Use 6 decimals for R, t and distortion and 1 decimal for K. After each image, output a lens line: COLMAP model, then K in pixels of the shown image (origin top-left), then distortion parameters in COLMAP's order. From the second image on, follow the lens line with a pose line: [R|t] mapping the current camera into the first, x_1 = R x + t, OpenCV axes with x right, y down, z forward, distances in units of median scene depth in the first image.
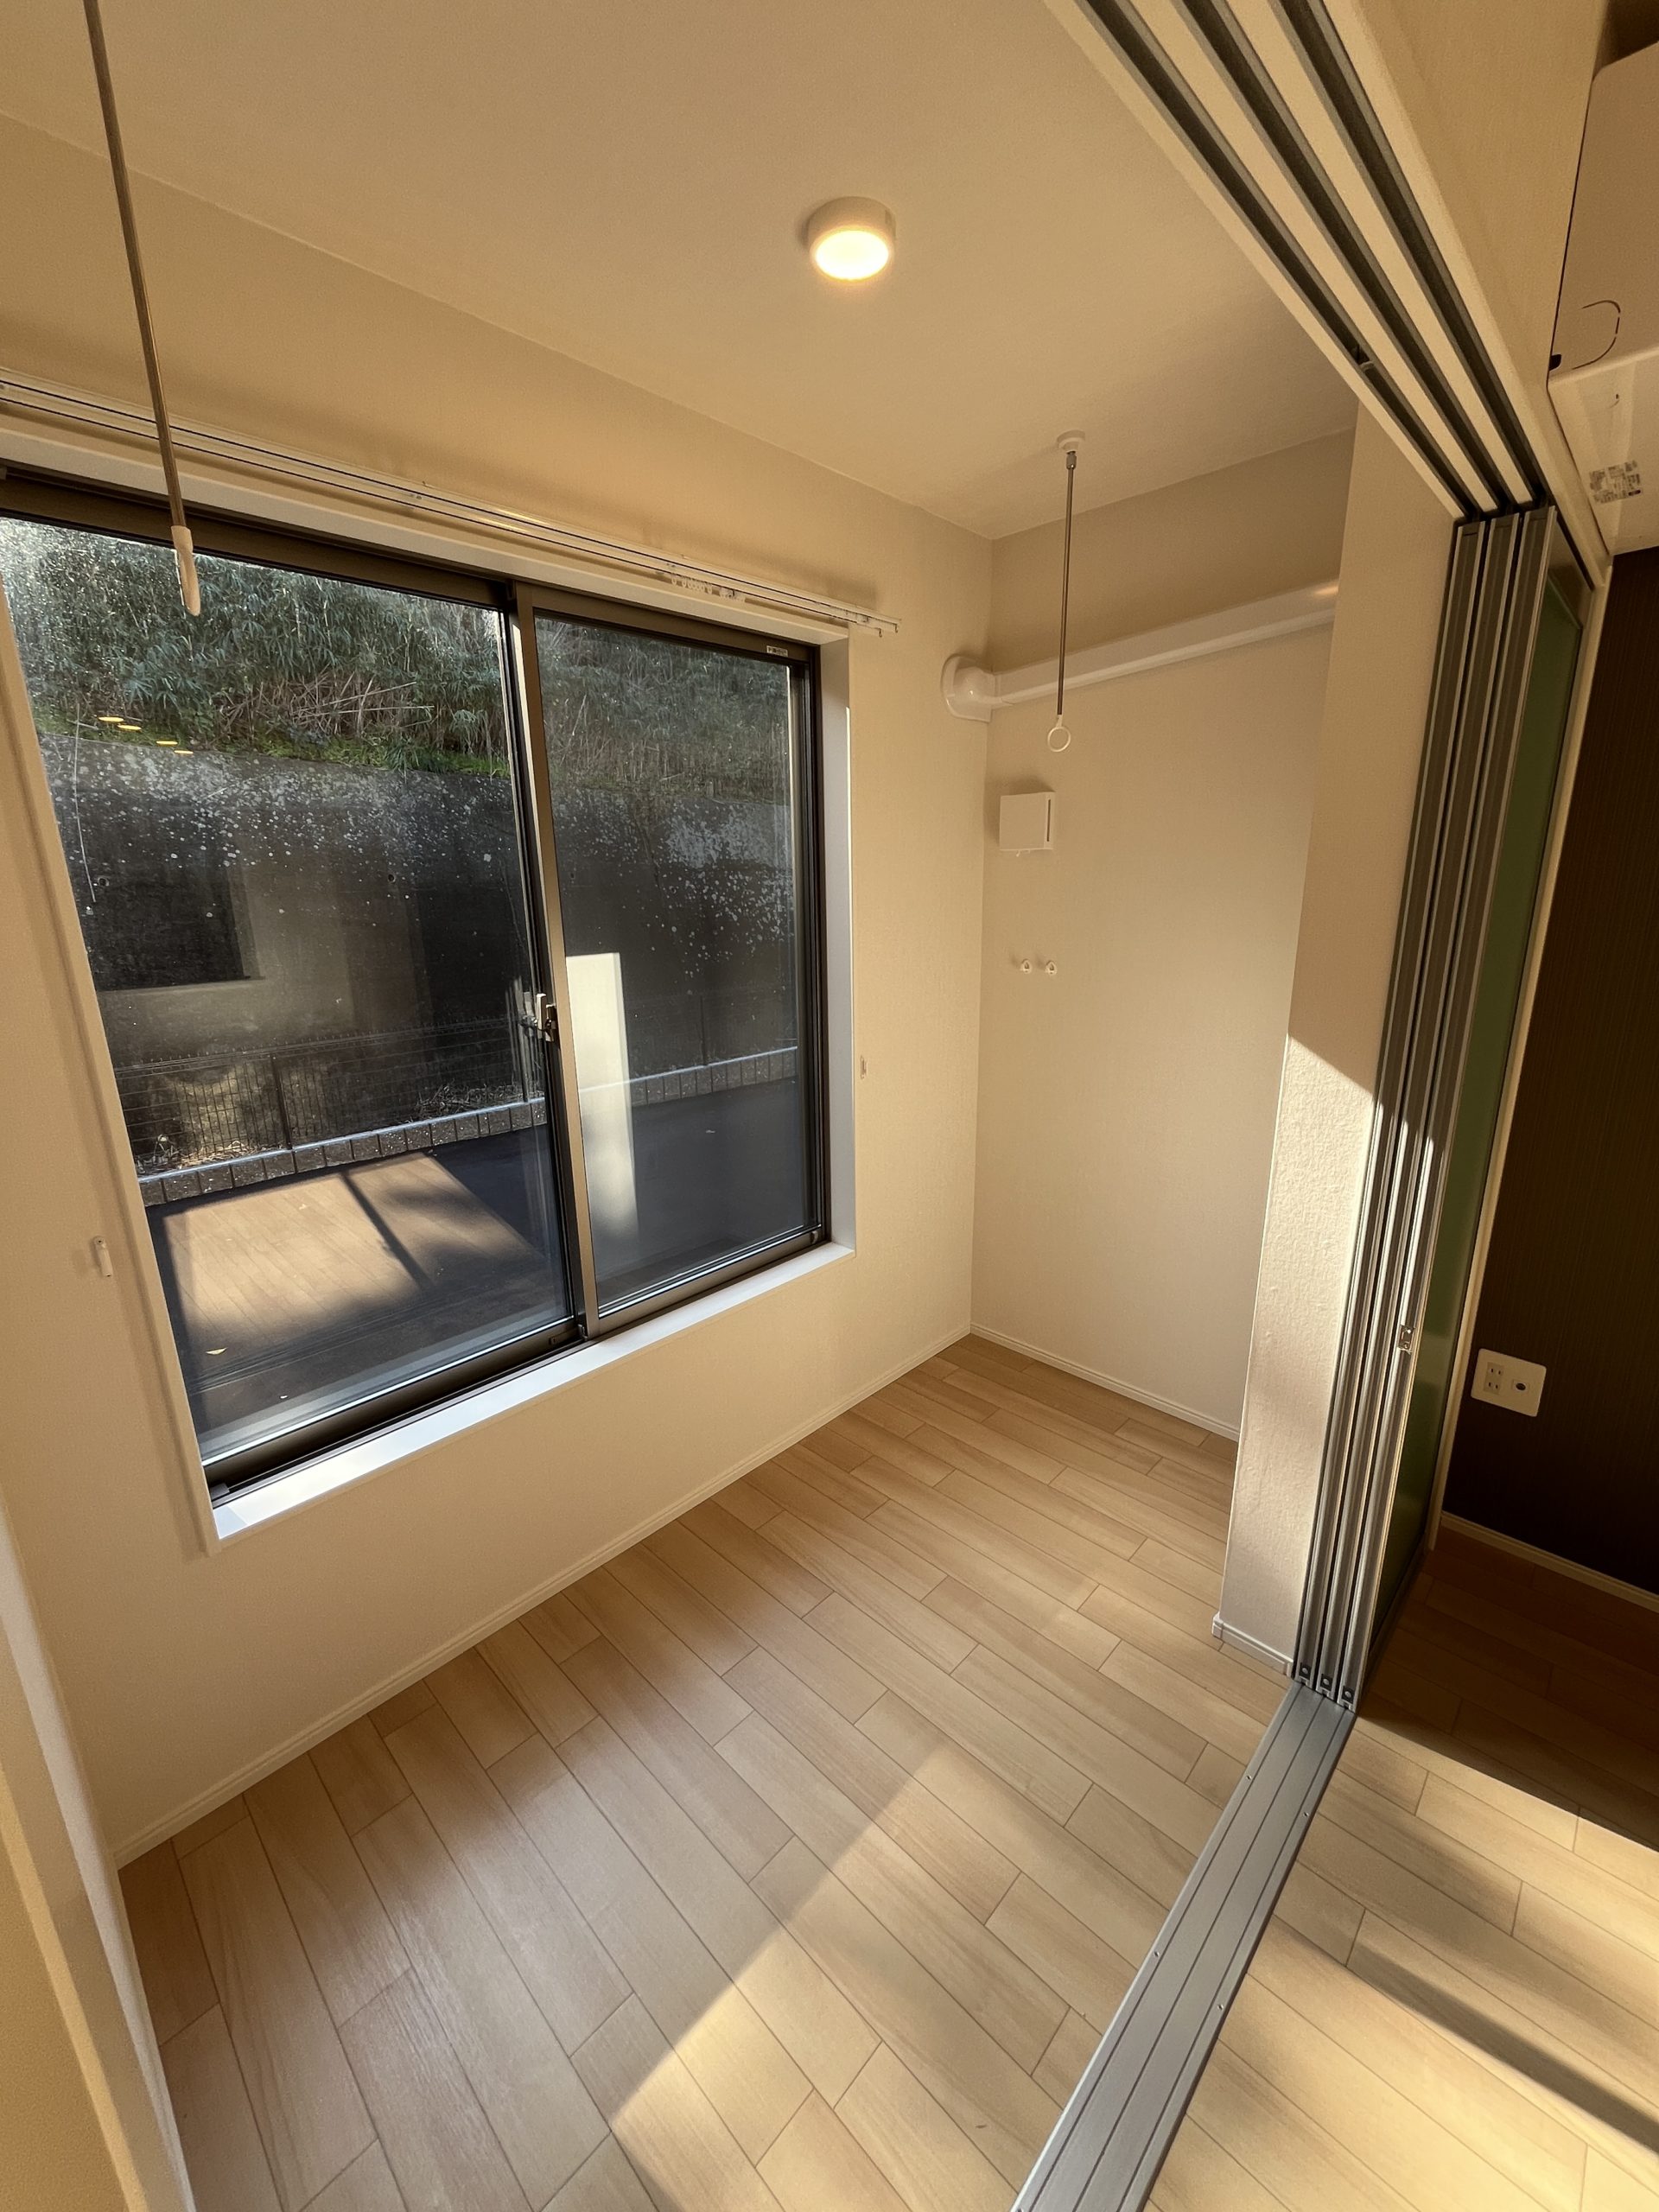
lens RADIAL K [[894.2, 0, 835.5], [0, 894.2, 1111.9], [0, 0, 1]] dist [-0.002678, -0.000388]
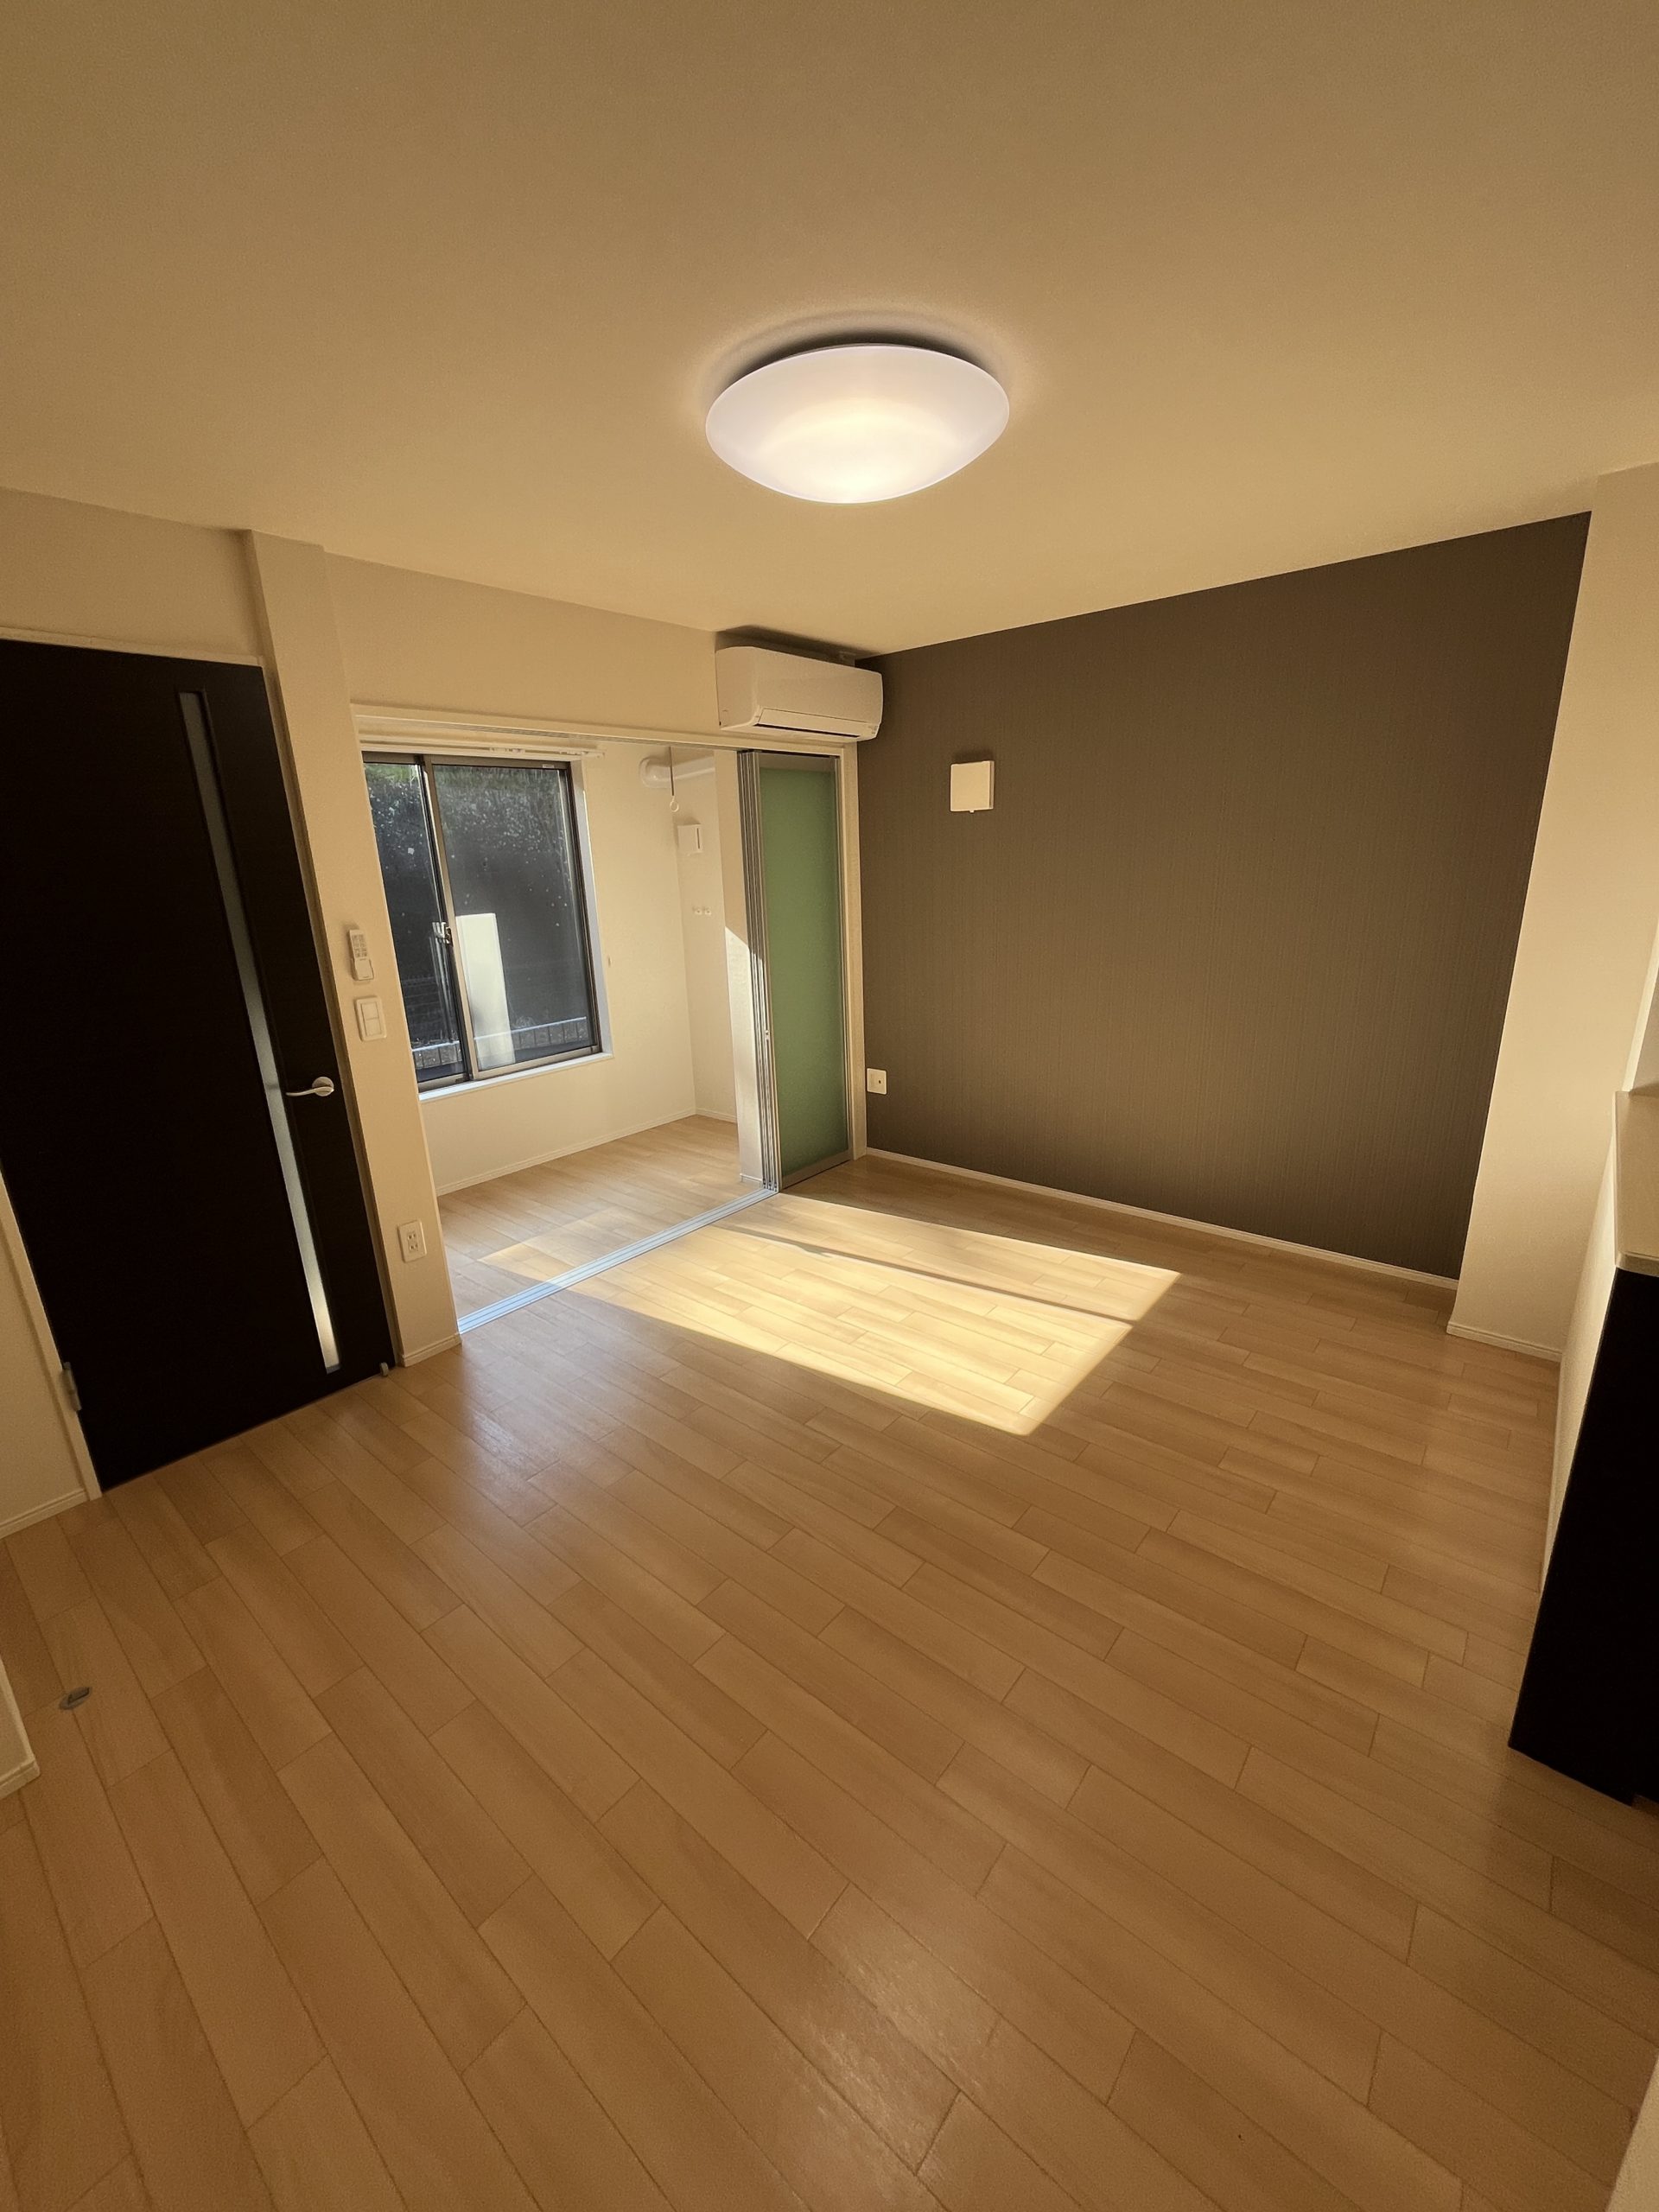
lens RADIAL K [[894.2, 0, 833.3], [0, 894.2, 1110.5], [0, 0, 1]] dist [-0.002678, -0.000388]
pose [[0.997377, -0.038682, 0.061184, 0.401947], [0.037393, 0.999057, 0.022077, 0.263367], [-0.061980, -0.019731, 0.997882, -1.077071]]
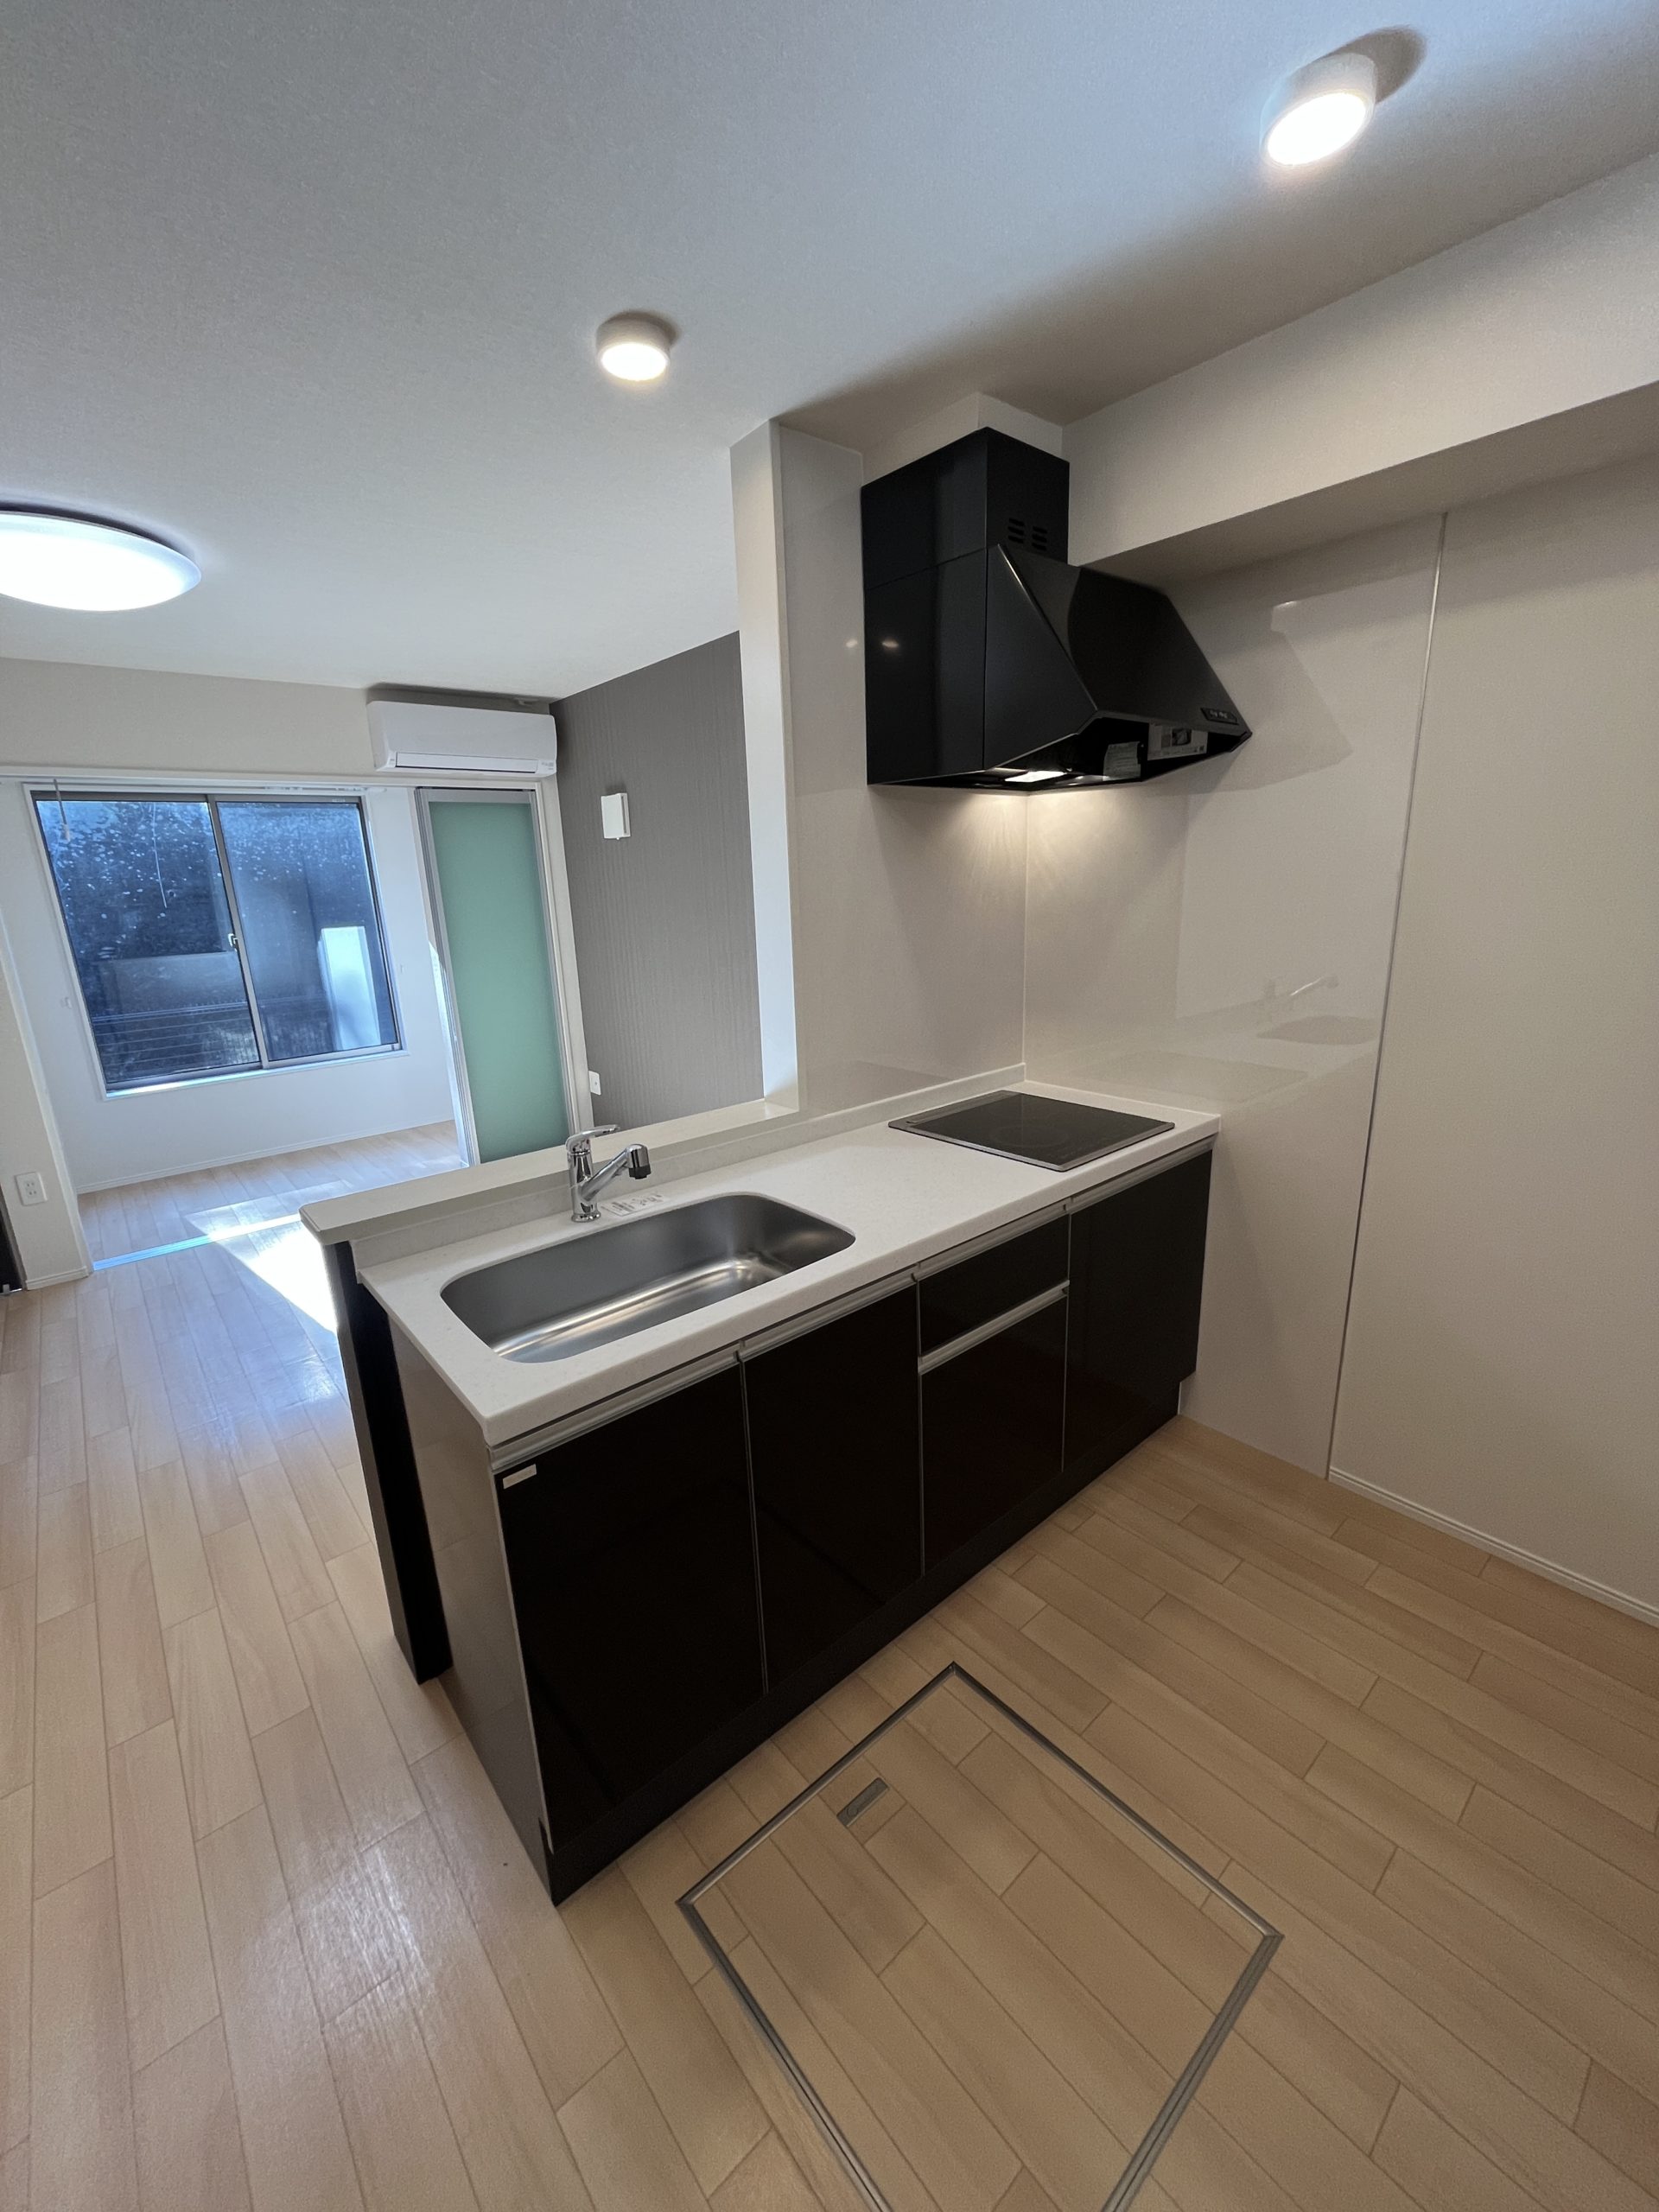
lens RADIAL K [[894.2, 0, 832.2], [0, 894.2, 1109.9], [0, 0, 1]] dist [-0.002678, -0.000388]
pose [[0.995096, 0.004998, -0.098789, 1.367981], [-0.004746, 0.999985, 0.002783, 0.301050], [0.098802, -0.002300, 0.995104, -1.200477]]
